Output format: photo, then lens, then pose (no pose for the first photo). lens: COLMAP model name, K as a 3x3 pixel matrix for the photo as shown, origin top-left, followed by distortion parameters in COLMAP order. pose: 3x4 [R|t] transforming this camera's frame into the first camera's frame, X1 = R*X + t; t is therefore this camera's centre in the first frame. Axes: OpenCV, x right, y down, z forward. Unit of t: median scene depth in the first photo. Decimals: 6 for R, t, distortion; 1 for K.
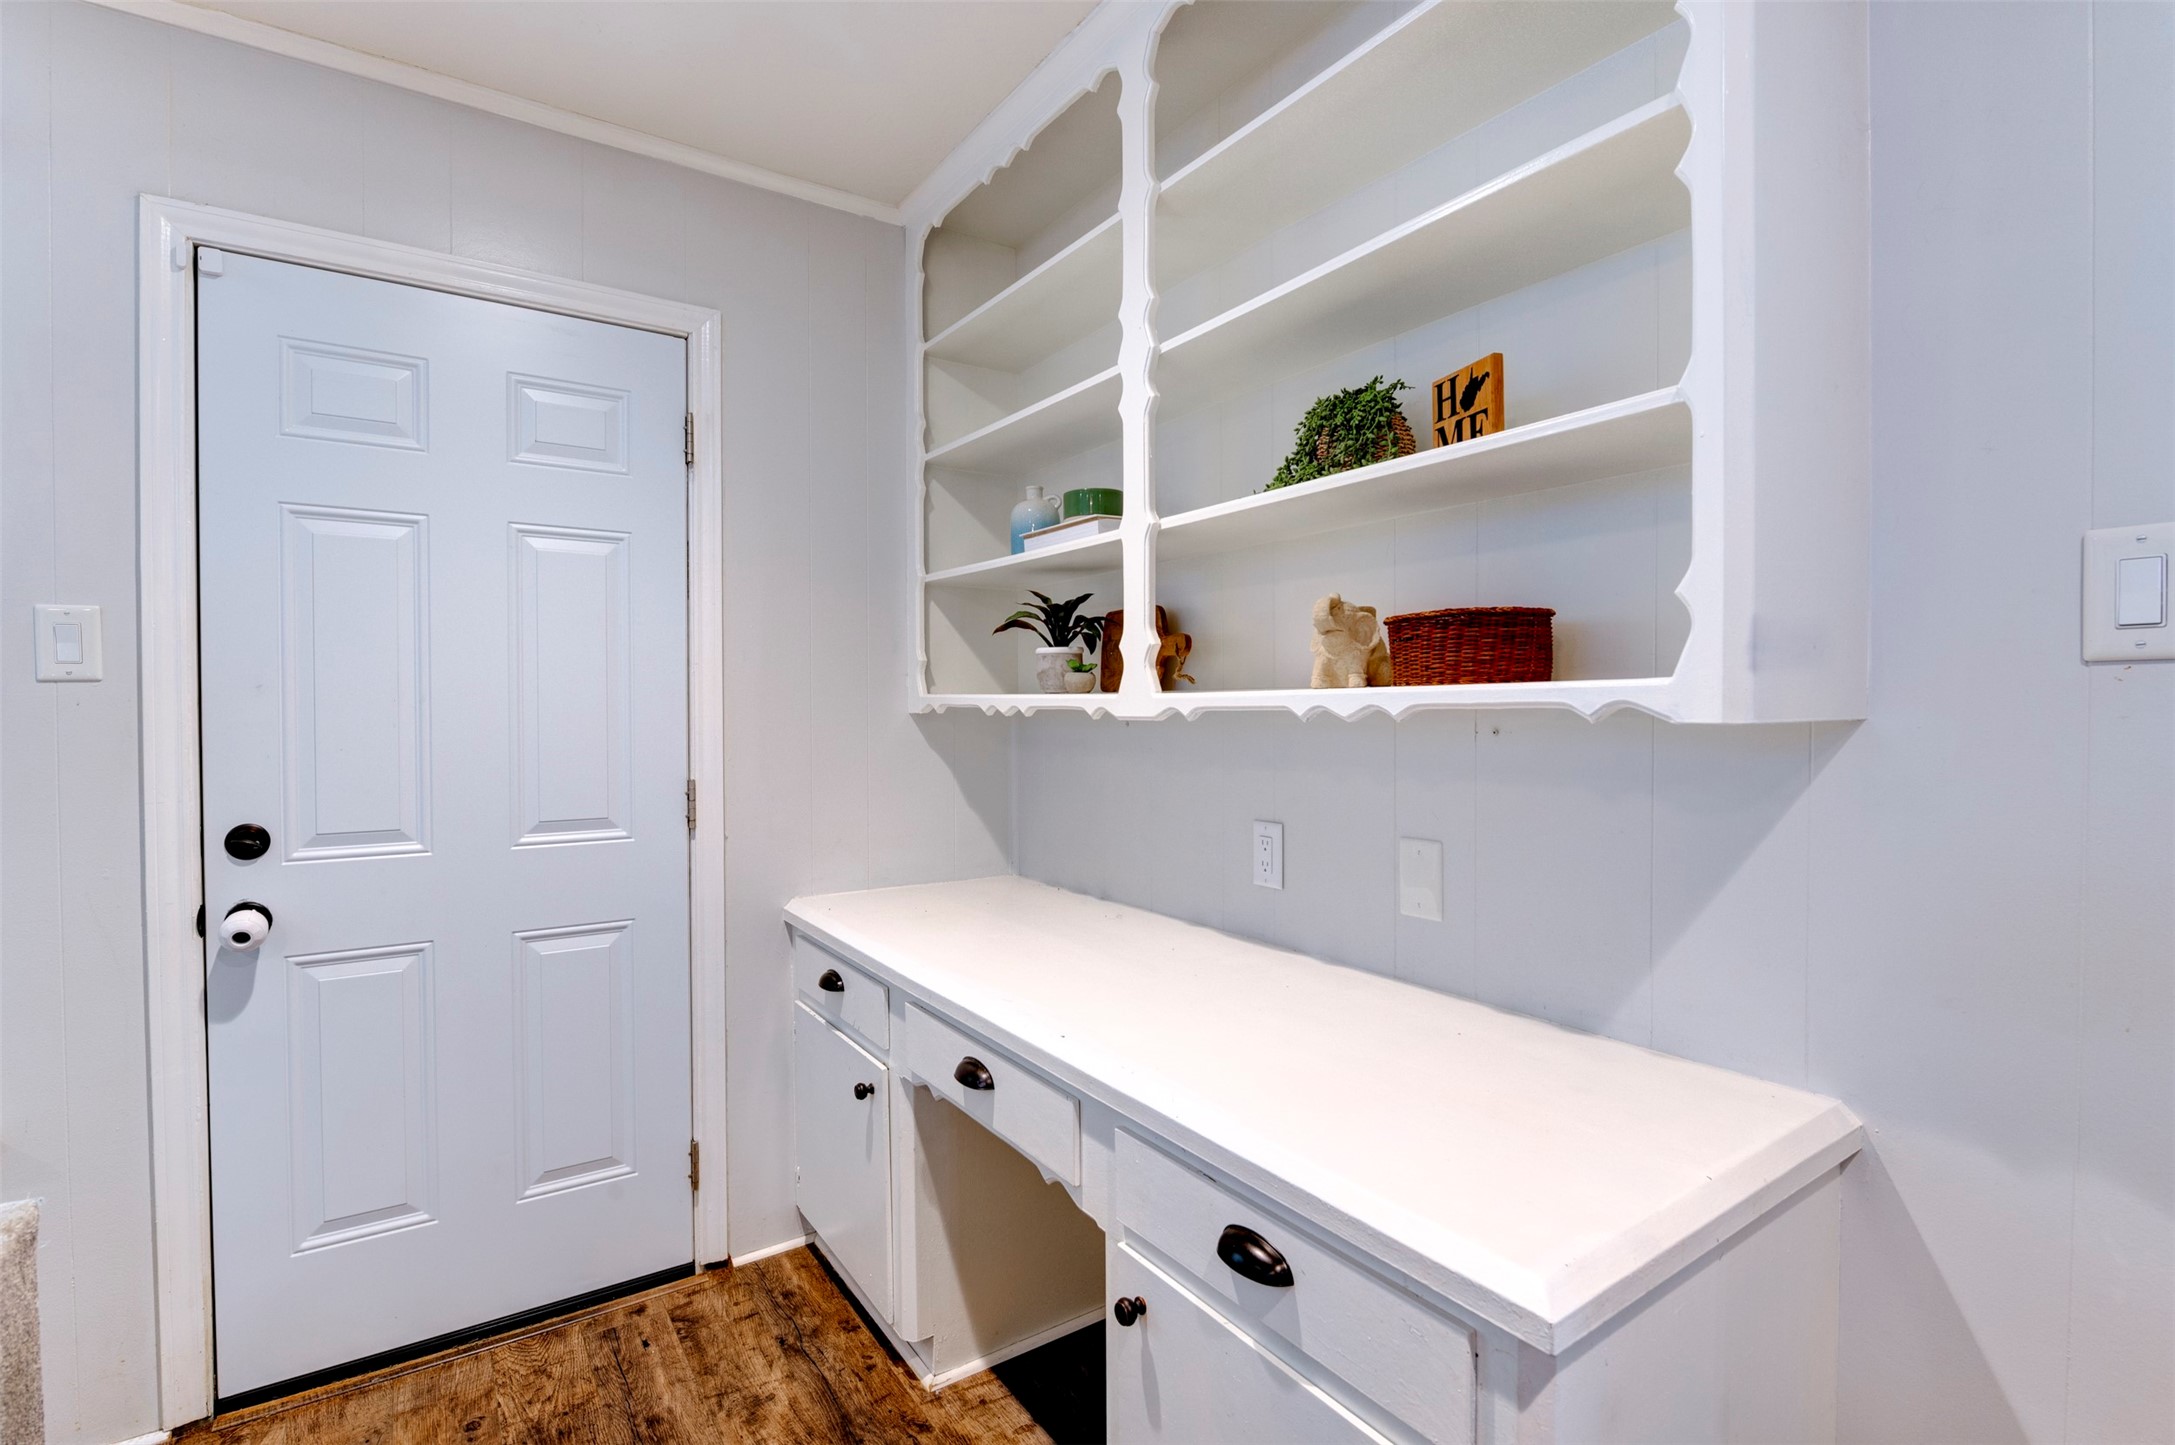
lens RADIAL K [[987.0, 0, 1098.1], [0, 987.0, 715.2], [0, 0, 1]] dist [-0.013717, -0.000260]
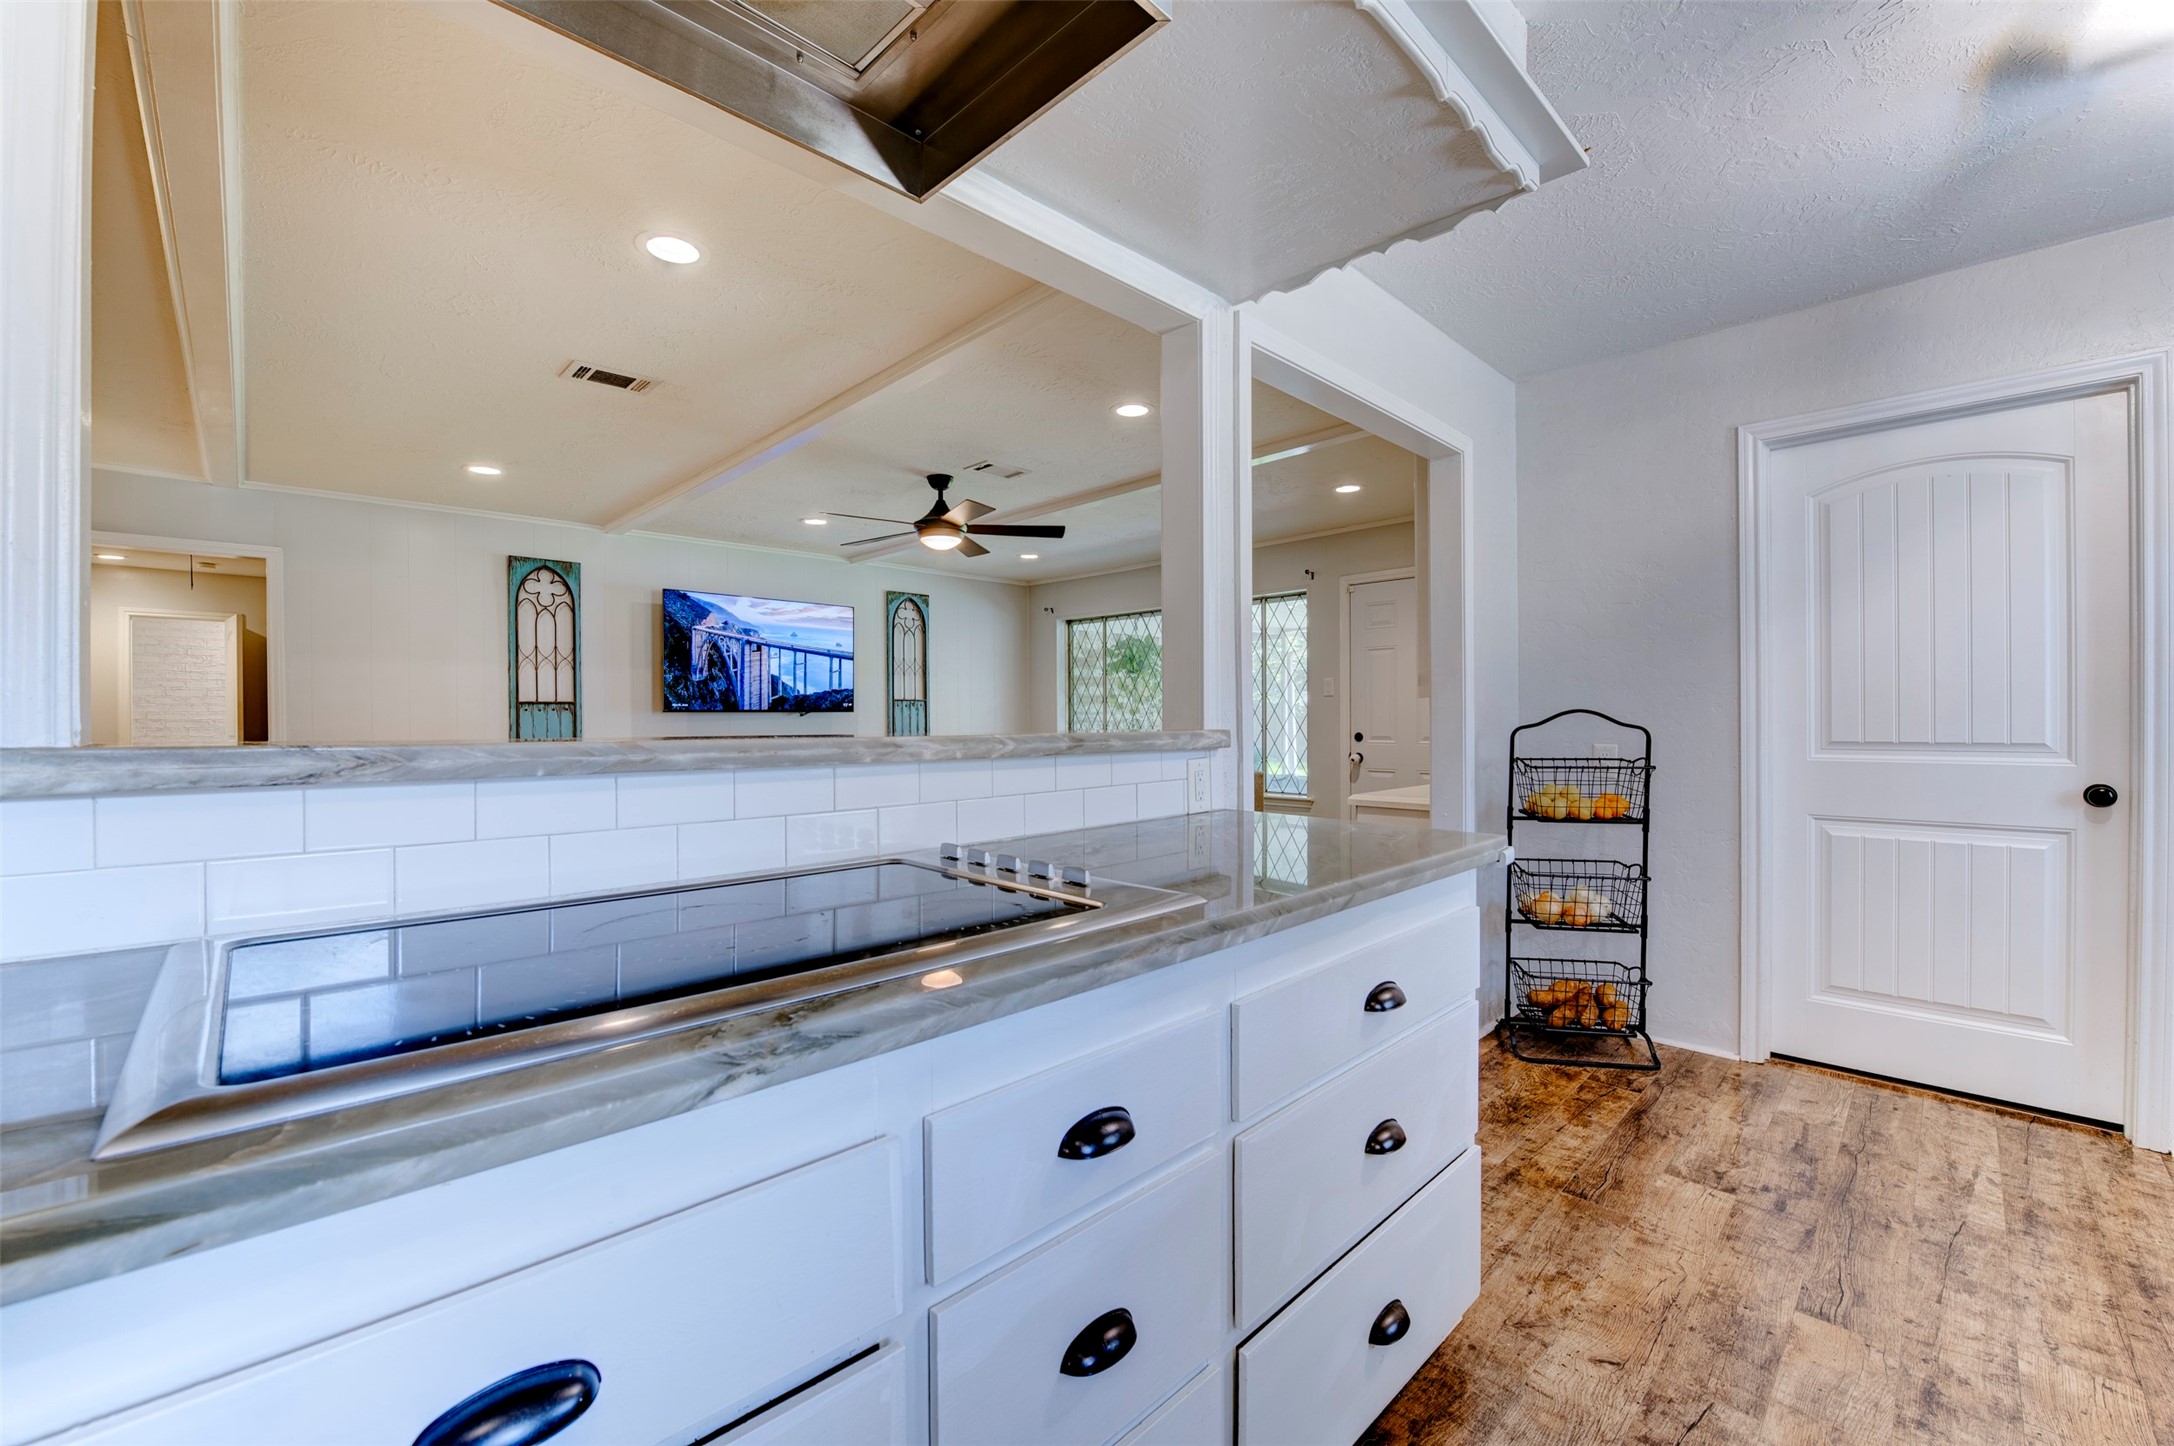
lens RADIAL K [[868.5, 0, 1088.8], [0, 868.5, 721.8], [0, 0, 1]] dist [-0.015868, -0.001767]
pose [[0.170594, 0.005346, -0.985327, 2.196916], [-0.003049, 0.999983, 0.004898, 0.052605], [0.985337, 0.002169, 0.170607, -0.597857]]
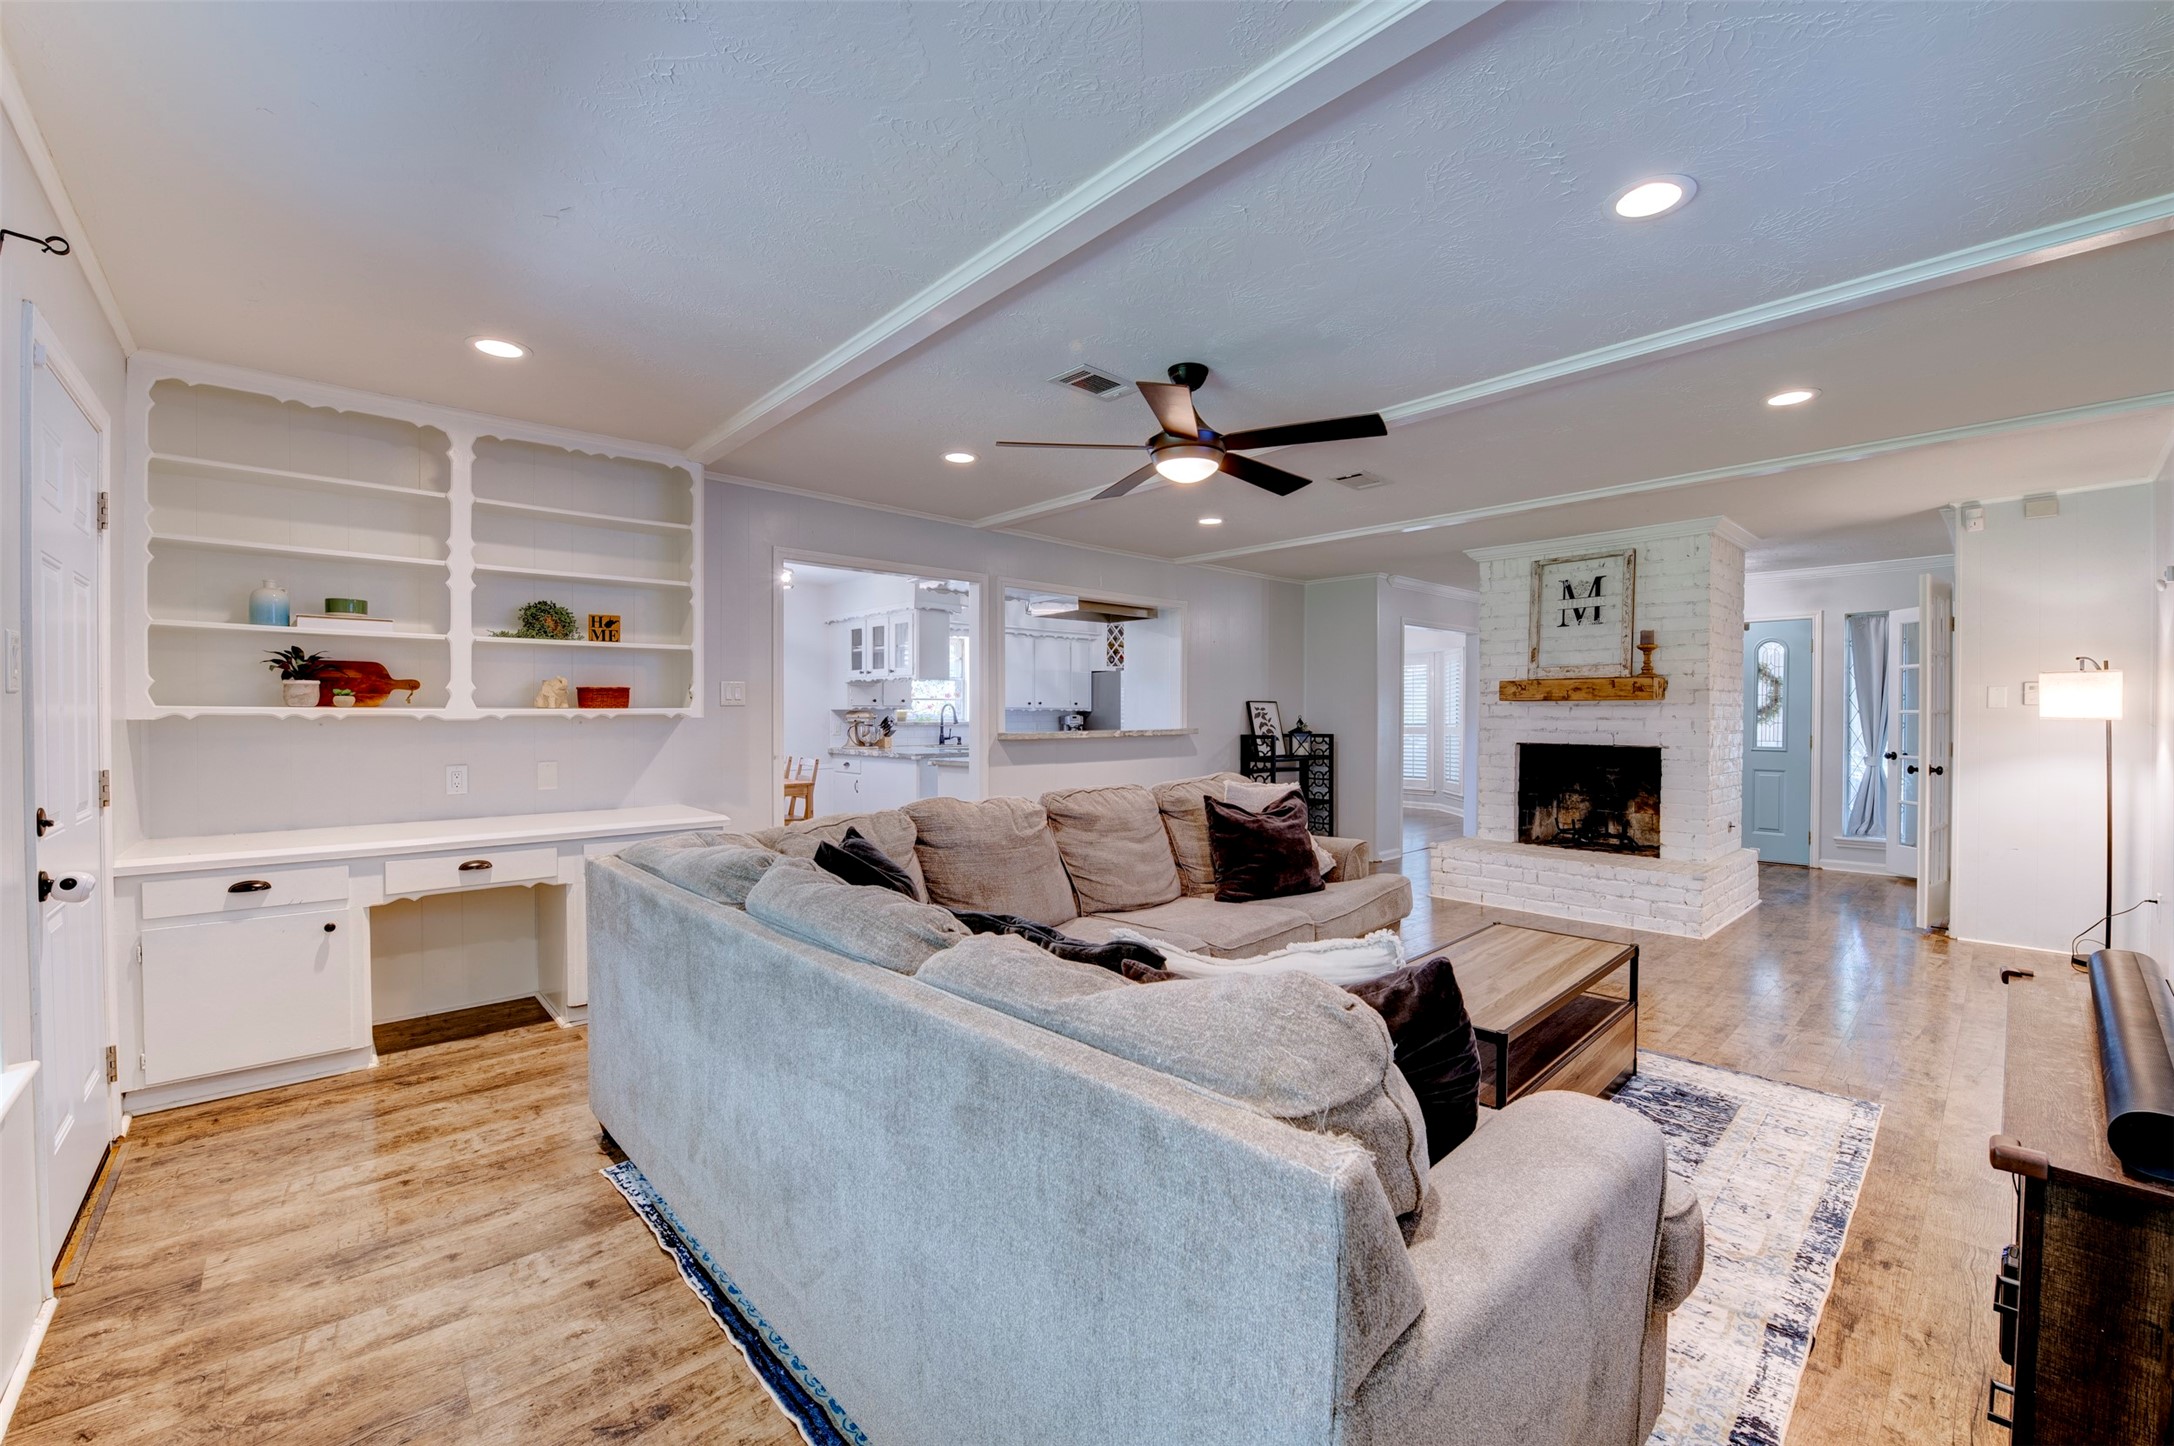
lens RADIAL K [[868.5, 0, 1089.6], [0, 868.5, 724.1], [0, 0, 1]] dist [-0.015868, -0.001767]
pose [[-0.141320, -0.010415, 0.989909, -2.017478], [0.009164, 0.999888, 0.011828, 0.002962], [-0.989922, 0.010743, -0.141209, -0.165525]]
